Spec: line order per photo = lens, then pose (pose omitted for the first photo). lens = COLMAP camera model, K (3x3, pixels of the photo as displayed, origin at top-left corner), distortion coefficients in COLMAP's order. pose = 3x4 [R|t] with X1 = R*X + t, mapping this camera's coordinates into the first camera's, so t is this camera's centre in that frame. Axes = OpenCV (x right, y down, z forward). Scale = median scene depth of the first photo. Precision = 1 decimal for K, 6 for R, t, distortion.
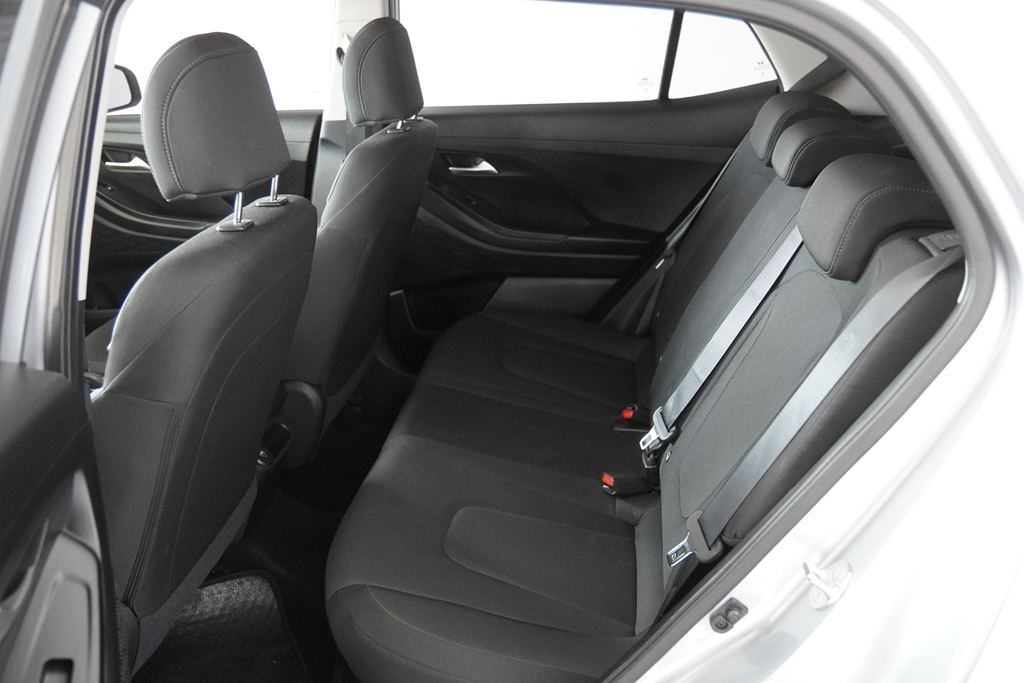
lens RADIAL K [[942.7, 0, 512.0], [0, 942.7, 341.5], [0, 0, 1]] dist [-0.010129, -0.003388]
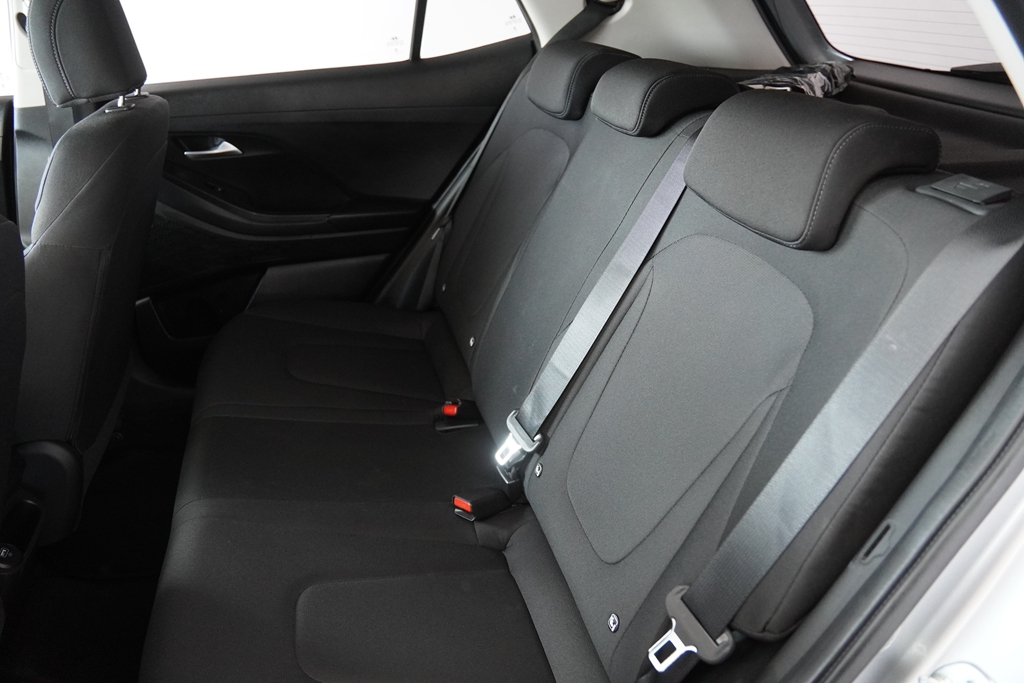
lens RADIAL K [[775.3, 0, 512.0], [0, 775.3, 341.5], [0, 0, 1]] dist [-0.127221, 0.099472]
pose [[0.931632, -0.157359, 0.327567, -0.046060], [0.132603, 0.986437, 0.096735, -0.044267], [-0.338346, -0.046685, 0.939863, 0.262067]]
